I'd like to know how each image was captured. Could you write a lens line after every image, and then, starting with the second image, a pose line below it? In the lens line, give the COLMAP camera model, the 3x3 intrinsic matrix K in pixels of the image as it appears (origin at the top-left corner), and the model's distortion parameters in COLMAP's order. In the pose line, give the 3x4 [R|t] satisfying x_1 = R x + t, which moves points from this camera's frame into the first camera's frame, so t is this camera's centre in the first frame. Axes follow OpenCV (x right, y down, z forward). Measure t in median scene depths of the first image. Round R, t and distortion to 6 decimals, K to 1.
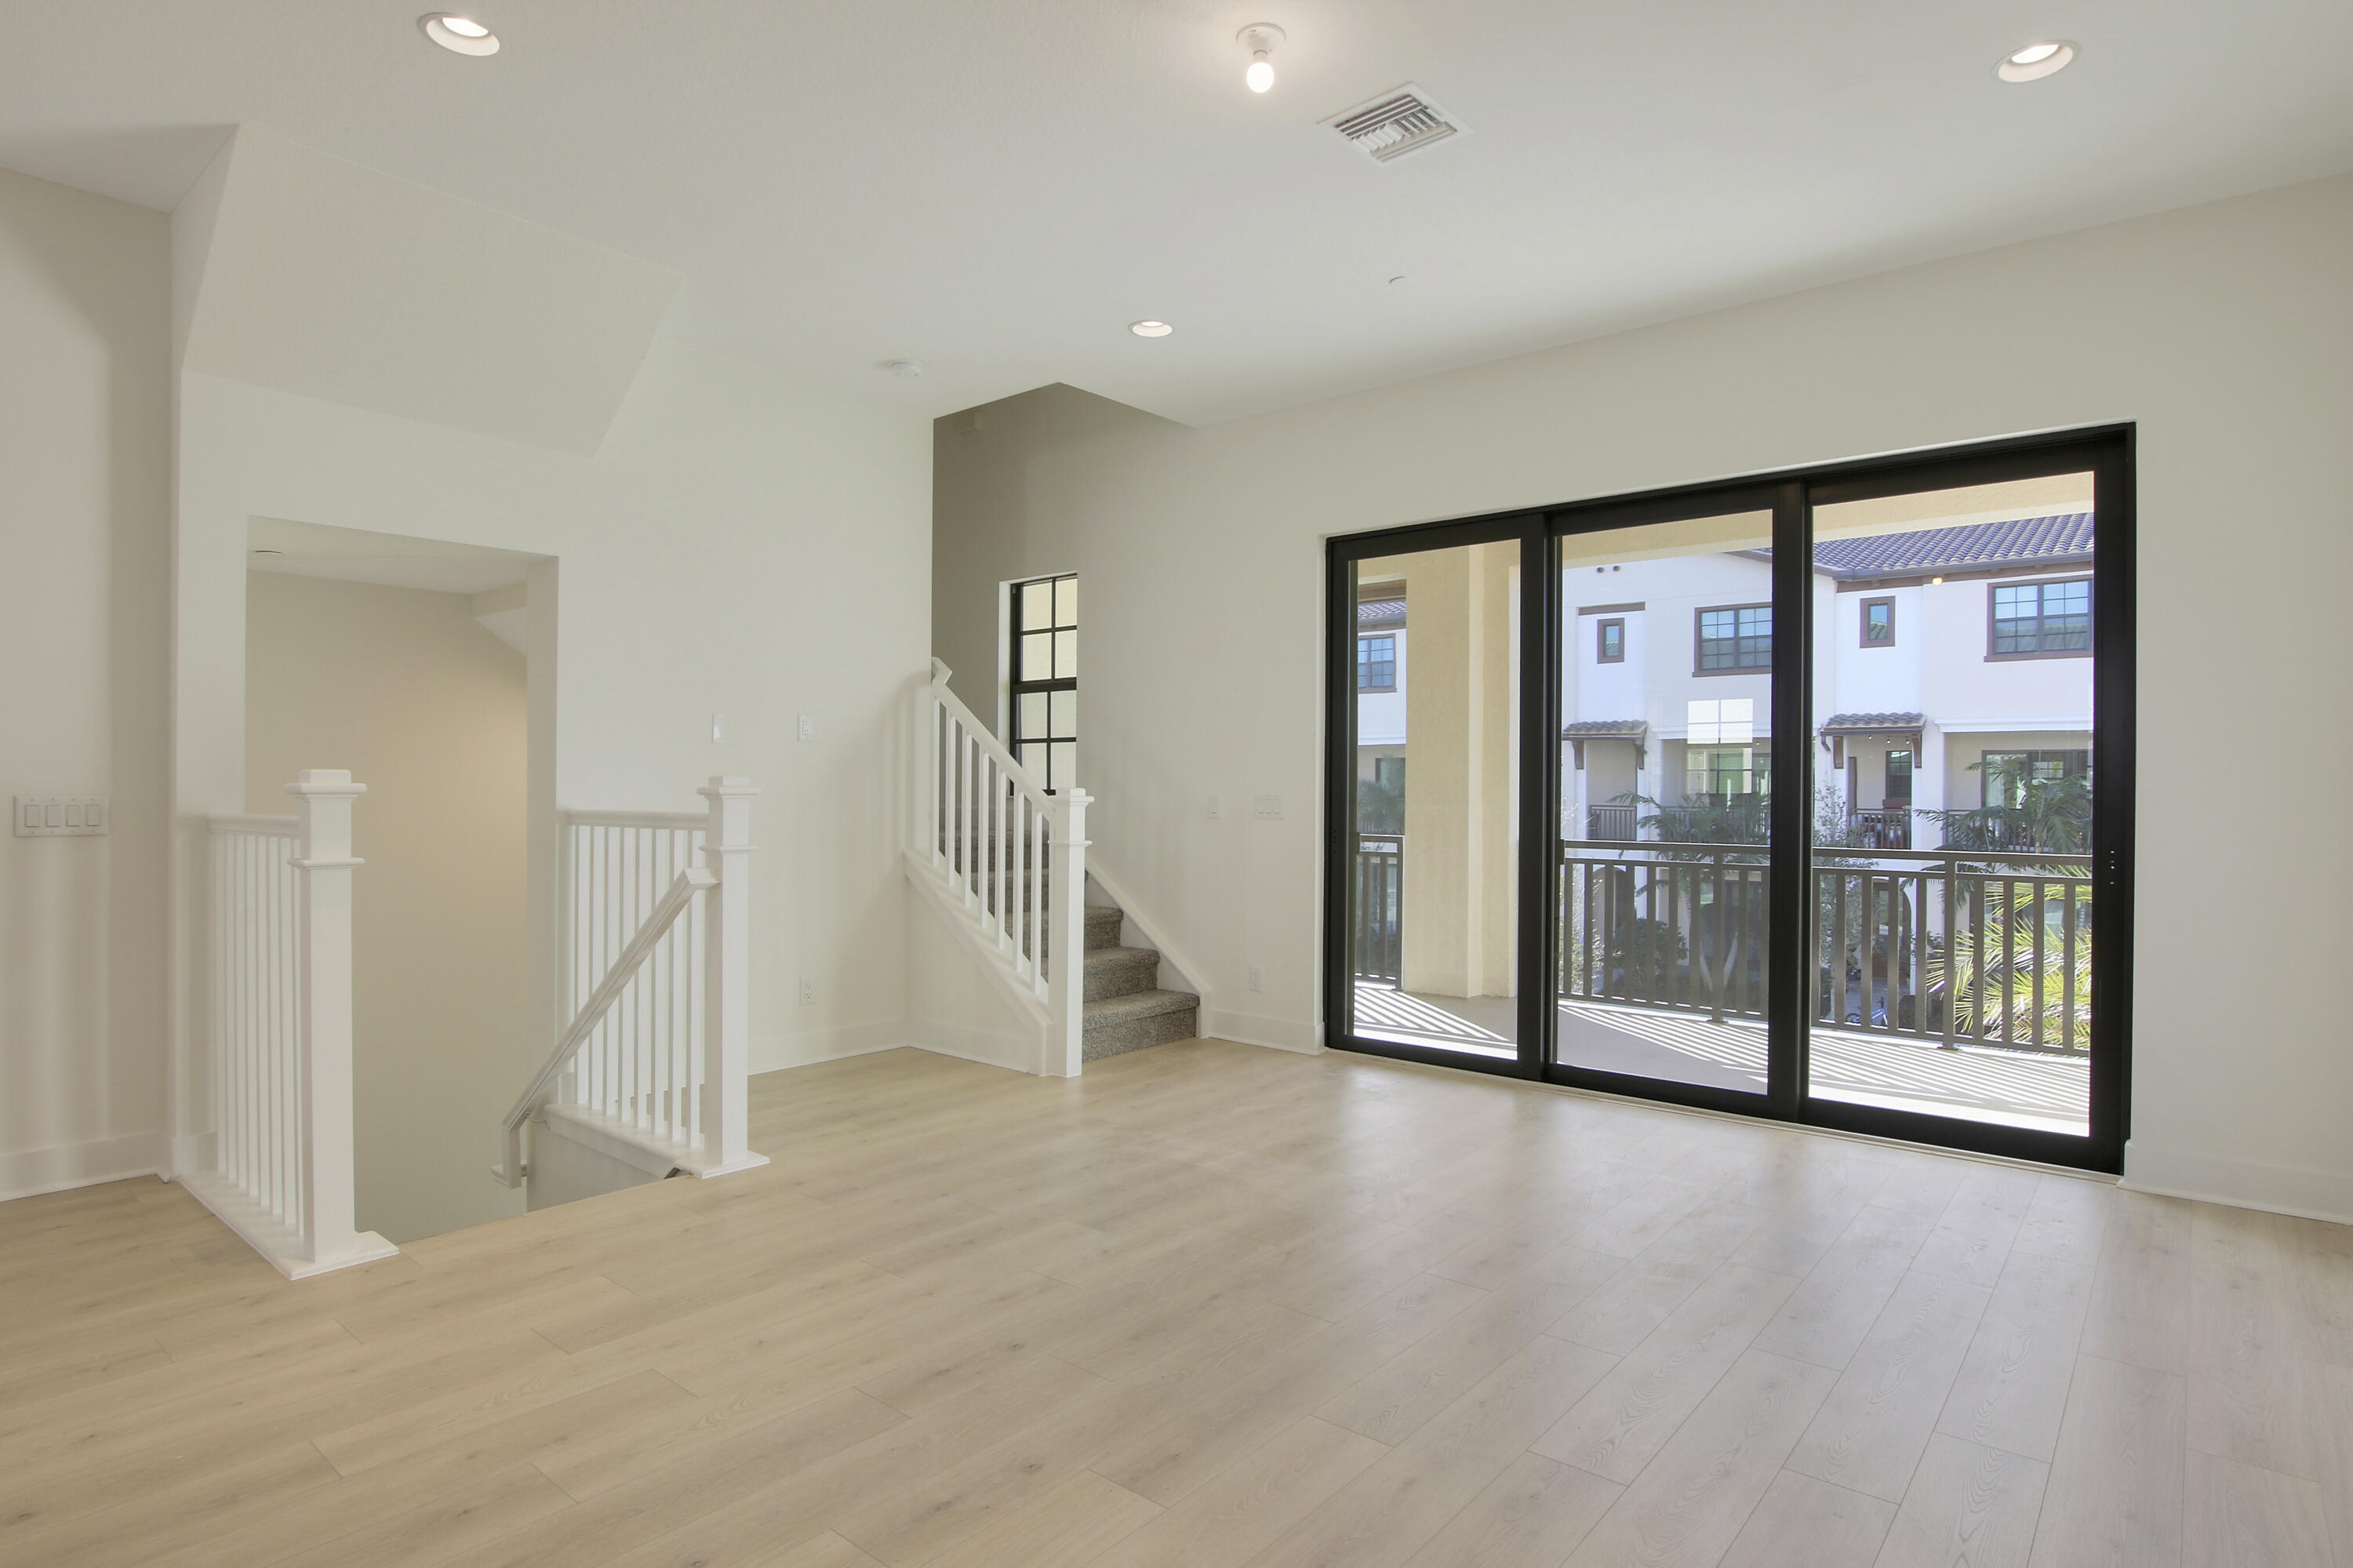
lens RADIAL K [[1242.0, 0, 1205.8], [0, 1242.0, 790.2], [0, 0, 1]] dist [-0.024676, 0.000956]
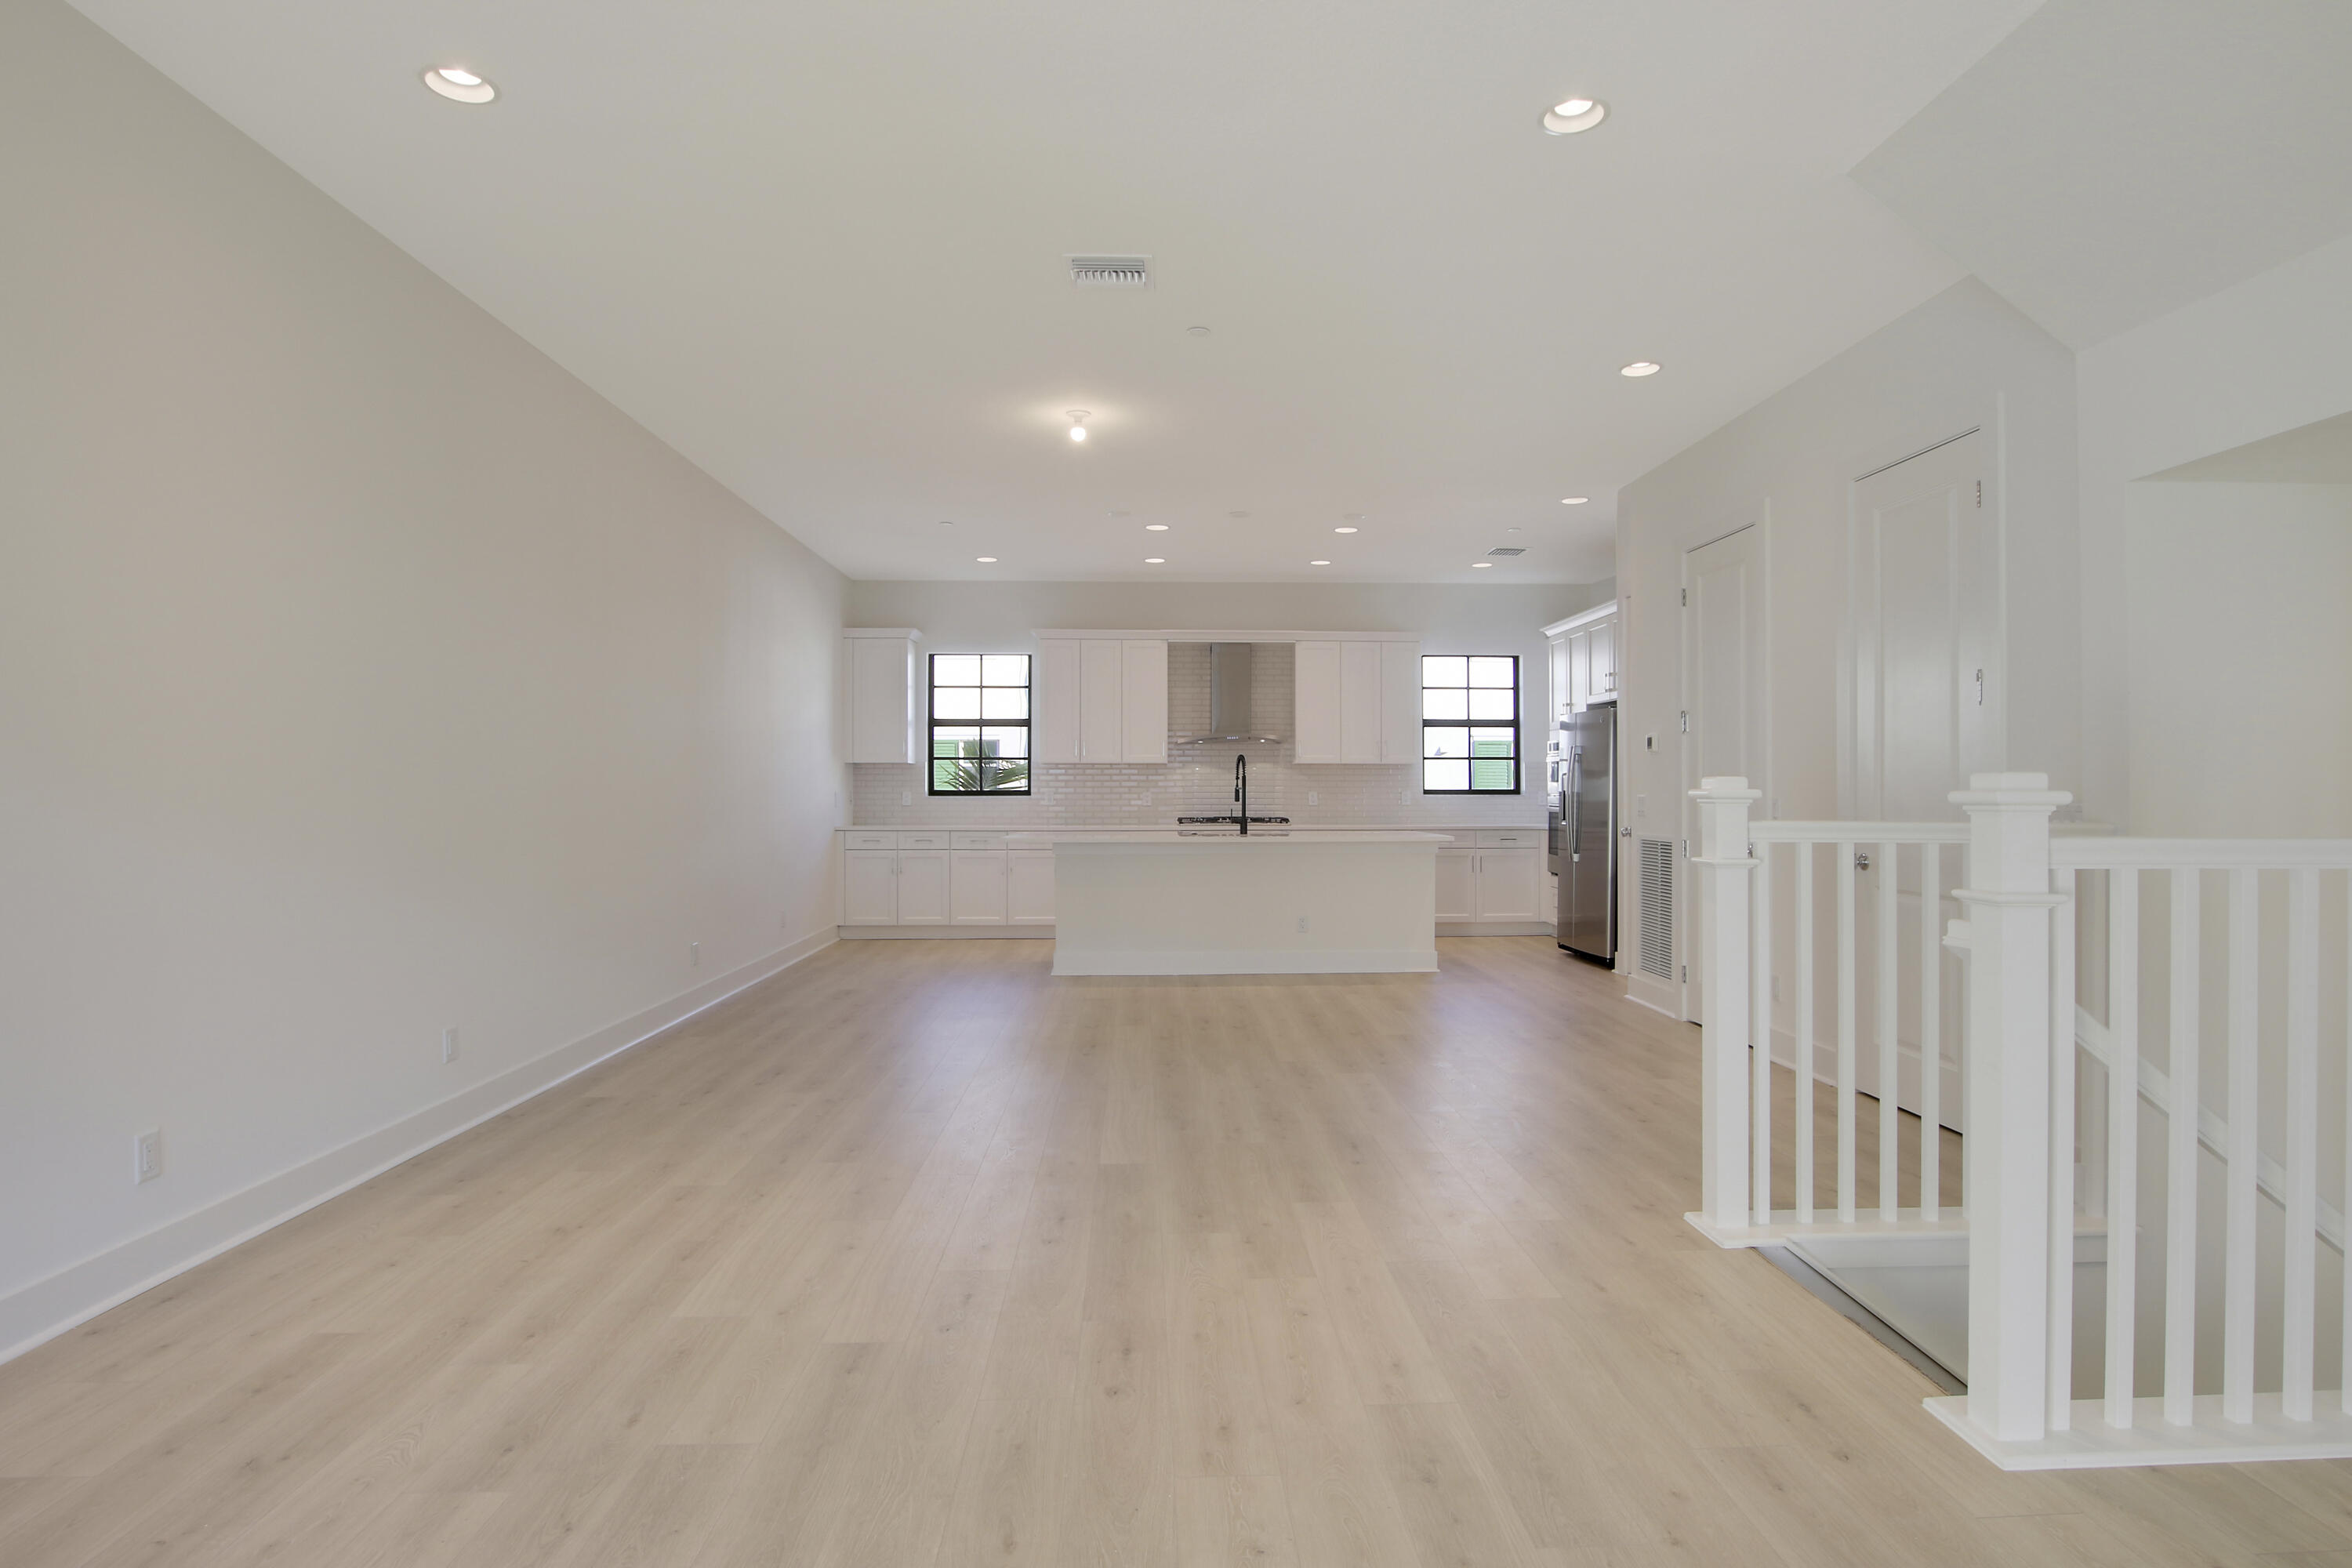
lens RADIAL K [[1261.2, 0, 1217.0], [0, 1261.2, 788.7], [0, 0, 1]] dist [-0.013373, 0.000770]
pose [[-0.738762, -0.005254, -0.673946, 0.178755], [-0.003481, 0.999986, -0.003980, -0.001005], [0.673957, -0.000595, -0.738770, 0.726491]]
